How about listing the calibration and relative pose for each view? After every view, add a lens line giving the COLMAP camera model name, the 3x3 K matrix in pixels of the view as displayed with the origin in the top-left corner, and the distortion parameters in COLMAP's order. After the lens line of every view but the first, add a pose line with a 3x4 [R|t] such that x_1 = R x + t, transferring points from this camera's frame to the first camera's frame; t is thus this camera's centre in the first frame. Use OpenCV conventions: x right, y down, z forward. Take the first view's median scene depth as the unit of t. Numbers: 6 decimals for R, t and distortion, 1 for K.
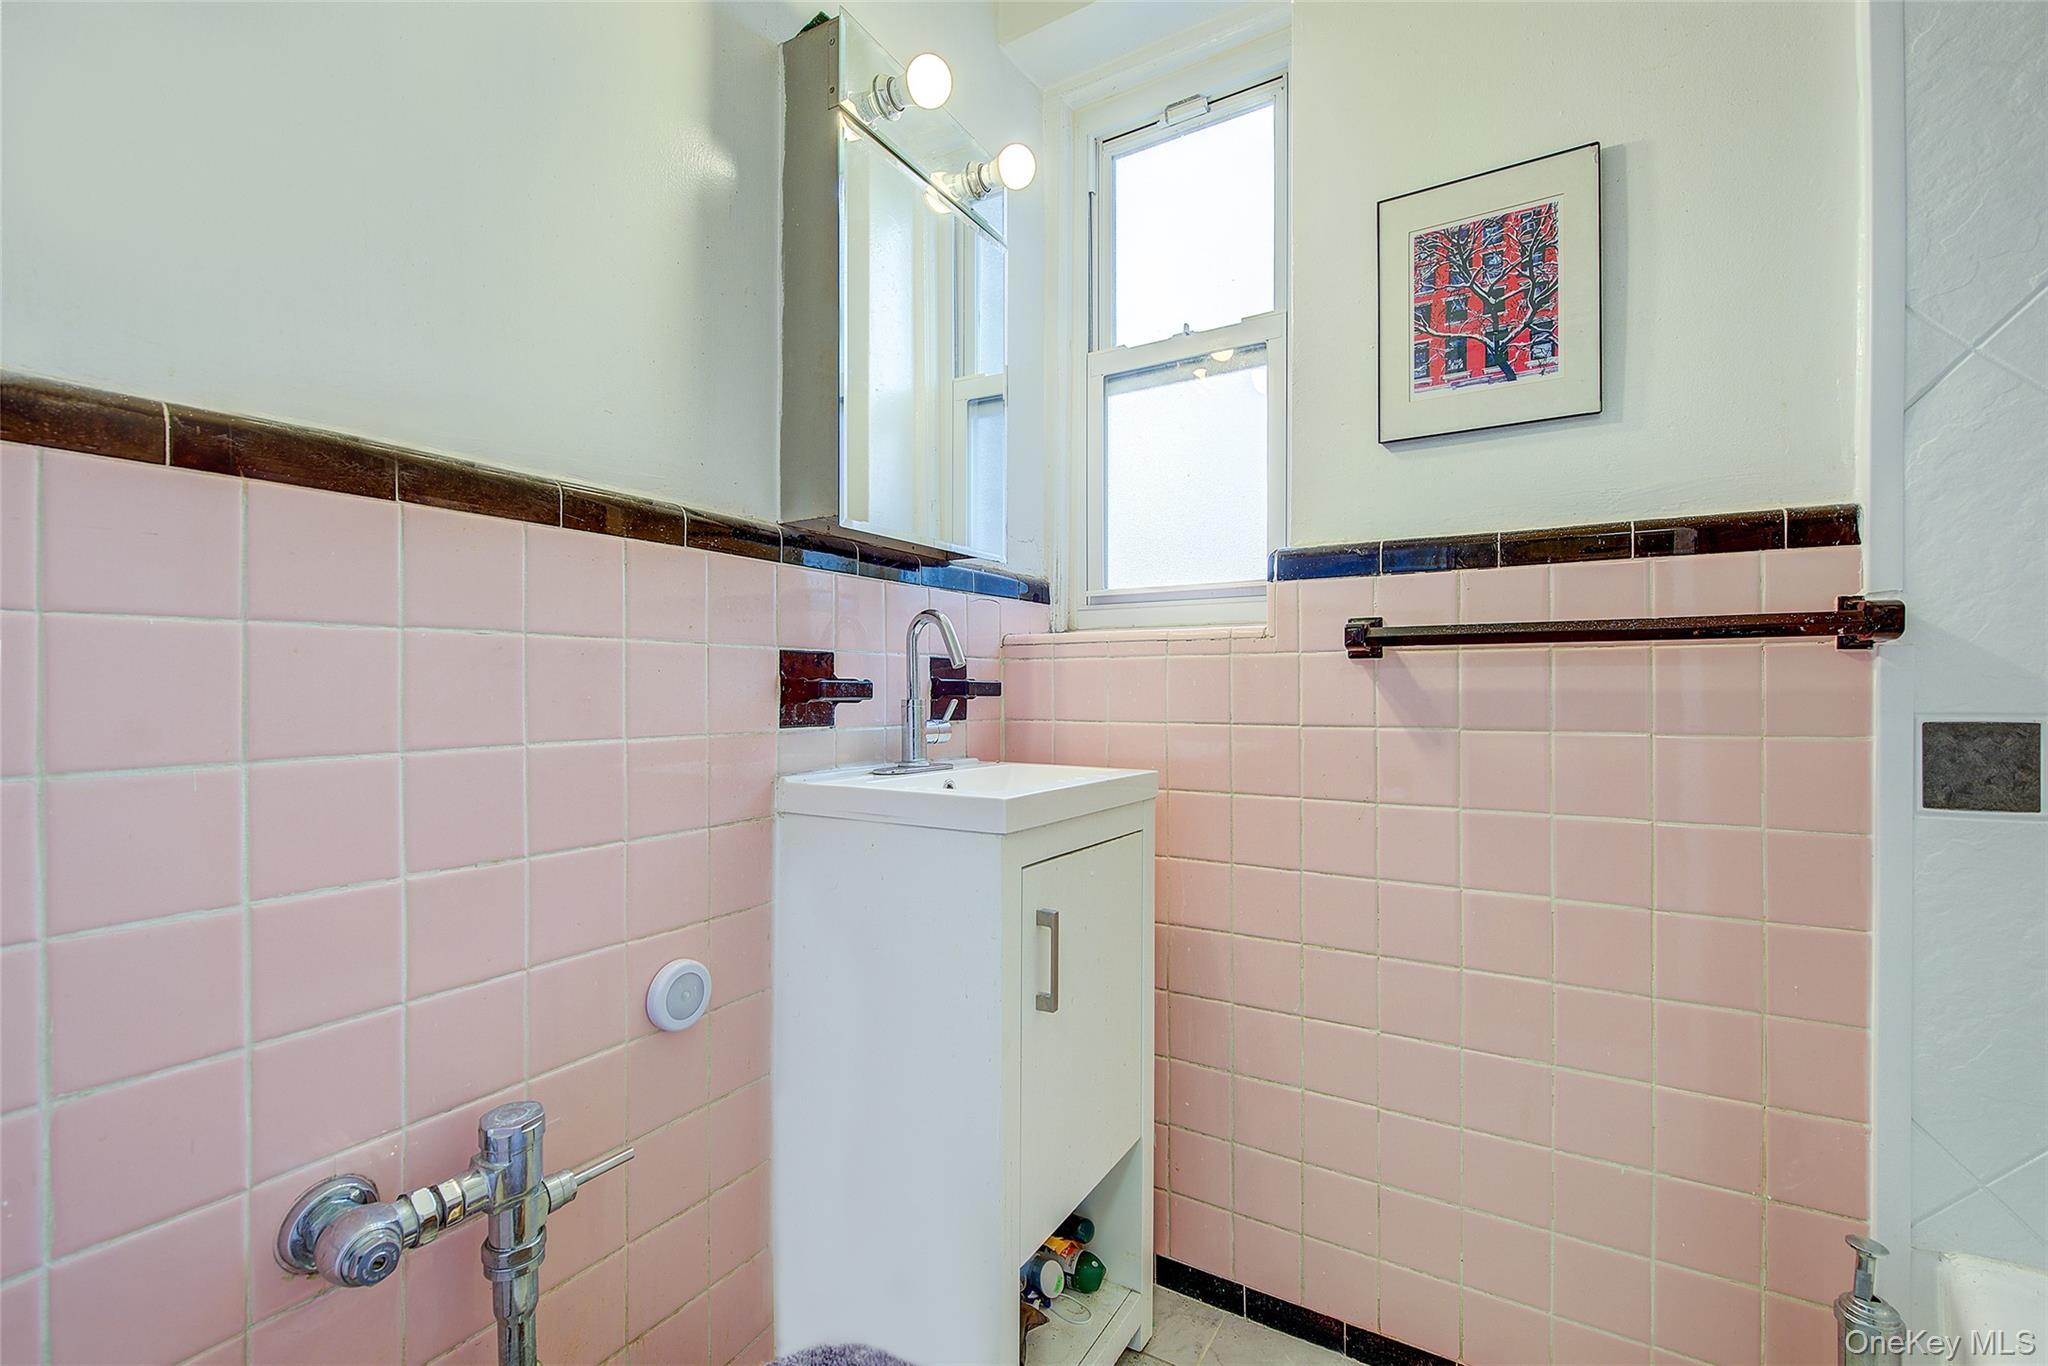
lens RADIAL K [[896.0, 0, 1047.0], [0, 896.0, 691.3], [0, 0, 1]] dist [-0.004293, -0.002987]
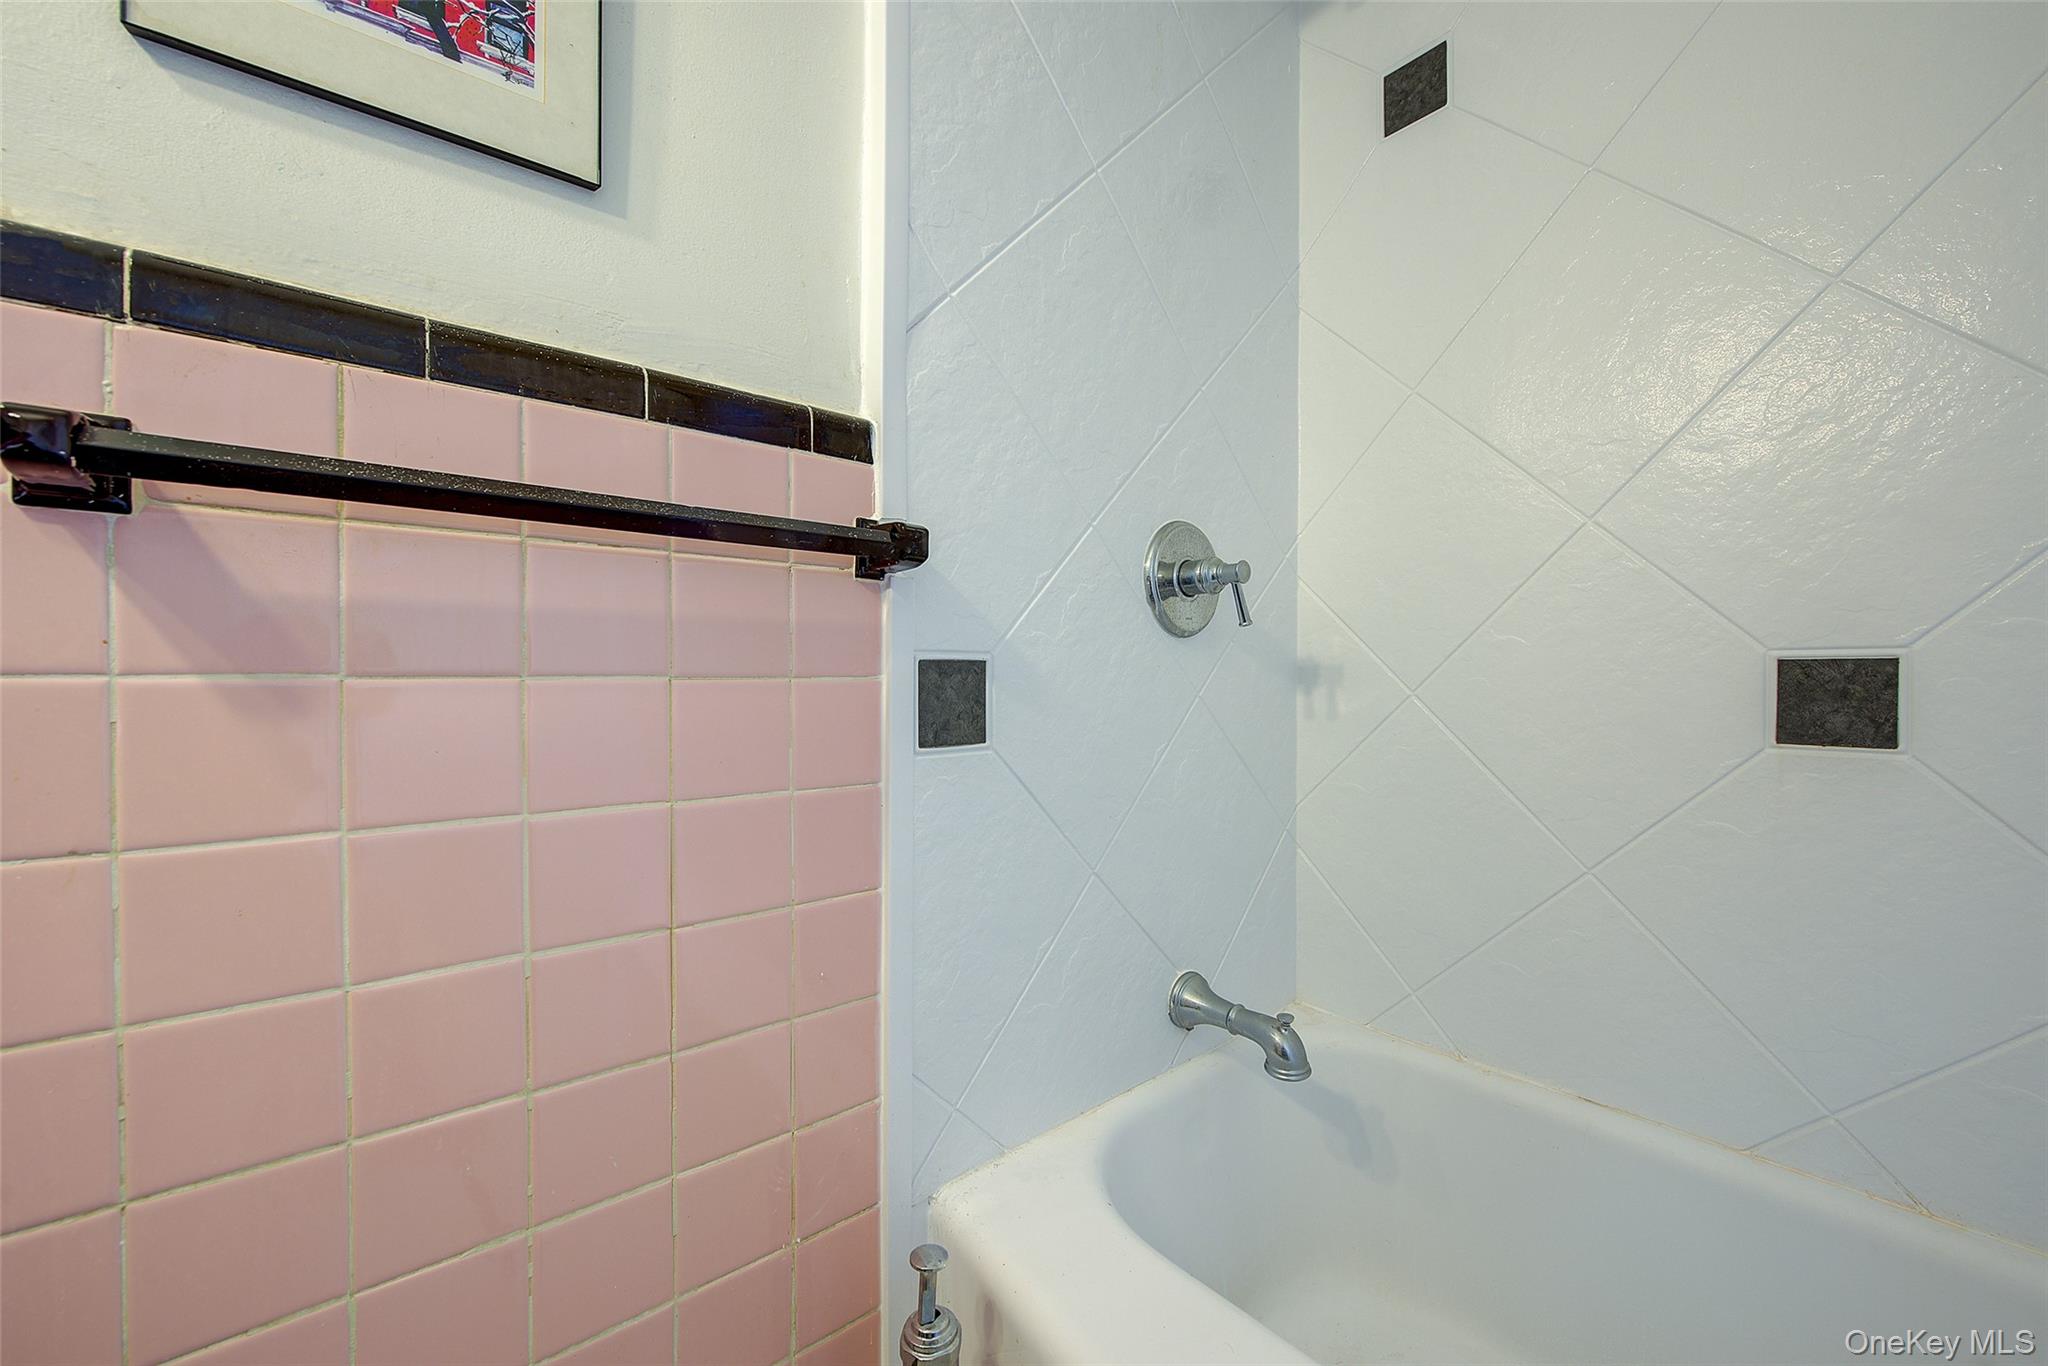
lens RADIAL K [[803.8, 0, 1025.9], [0, 803.8, 676.7], [0, 0, 1]] dist [-0.001544, -0.001246]
pose [[0.334045, -0.001617, 0.942556, 0.169850], [-0.000038, 0.999999, 0.001729, 0.043919], [-0.942557, -0.000613, 0.334045, 0.508510]]
